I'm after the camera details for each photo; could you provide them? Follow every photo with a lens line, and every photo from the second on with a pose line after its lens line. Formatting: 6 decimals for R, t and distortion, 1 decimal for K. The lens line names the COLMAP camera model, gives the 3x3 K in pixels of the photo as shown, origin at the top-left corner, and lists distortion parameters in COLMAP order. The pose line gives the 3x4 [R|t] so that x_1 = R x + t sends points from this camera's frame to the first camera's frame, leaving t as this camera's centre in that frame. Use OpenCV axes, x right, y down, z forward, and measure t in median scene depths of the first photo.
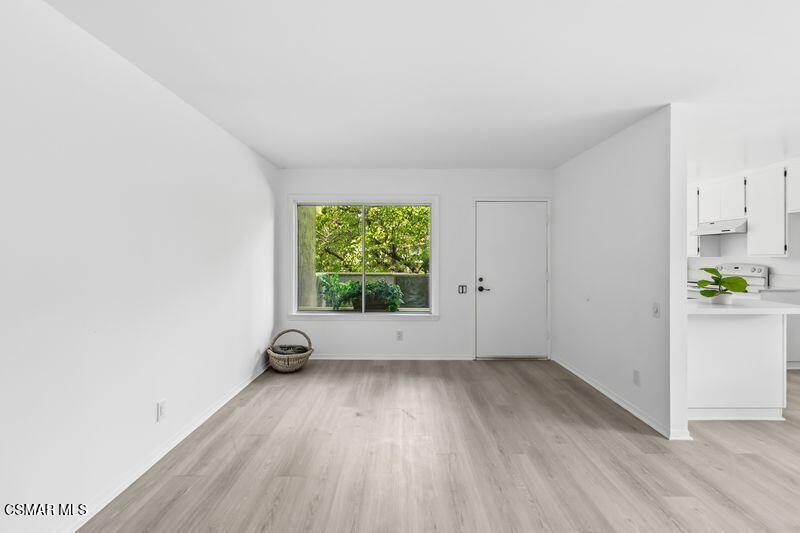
lens RADIAL K [[374.9, 0, 399.3], [0, 374.9, 258.0], [0, 0, 1]] dist [-0.000828, -0.000390]
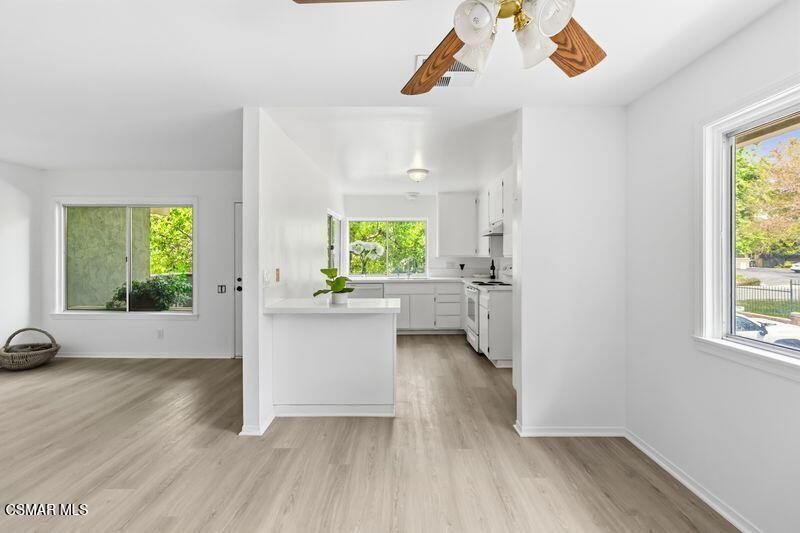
lens RADIAL K [[370.7, 0, 399.7], [0, 370.7, 256.2], [0, 0, 1]] dist [0.002481, 0.000526]
pose [[0.999993, 0.002567, -0.002604, 0.710964], [-0.002590, 0.999958, -0.008801, 0.001691], [0.002581, 0.008808, 0.999958, -0.012609]]
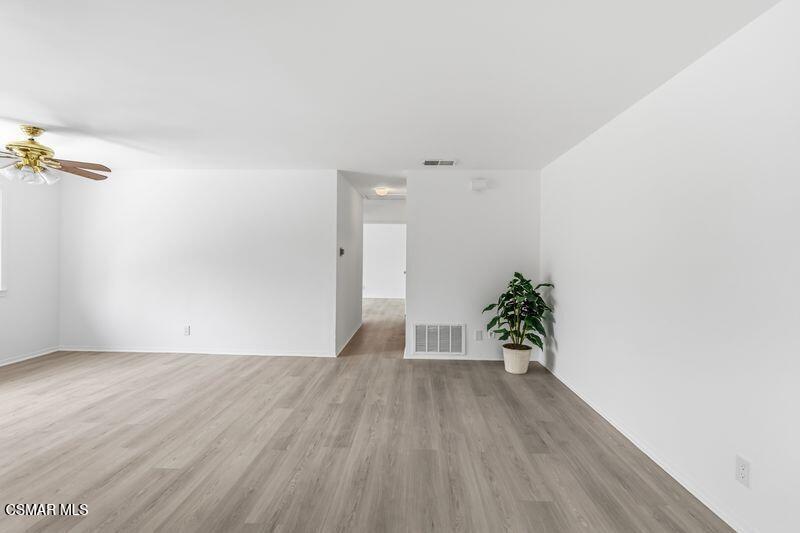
lens RADIAL K [[370.7, 0, 399.7], [0, 370.7, 256.2], [0, 0, 1]] dist [0.002481, 0.000526]
pose [[-0.999155, -0.010205, 0.039806, 0.004556], [-0.009965, 0.999931, 0.006209, -0.004694], [-0.039866, 0.005807, -0.999188, 0.974424]]
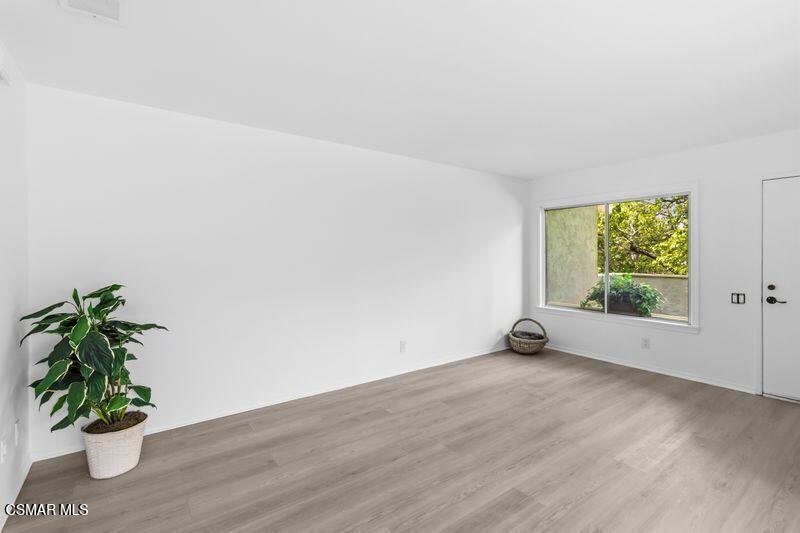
lens RADIAL K [[370.7, 0, 399.7], [0, 370.7, 256.2], [0, 0, 1]] dist [0.002481, 0.000526]
pose [[0.591421, -0.001796, -0.806361, 0.403059], [-0.001865, 0.999992, -0.003595, 0.001180], [0.806360, 0.003630, 0.591413, -0.008795]]
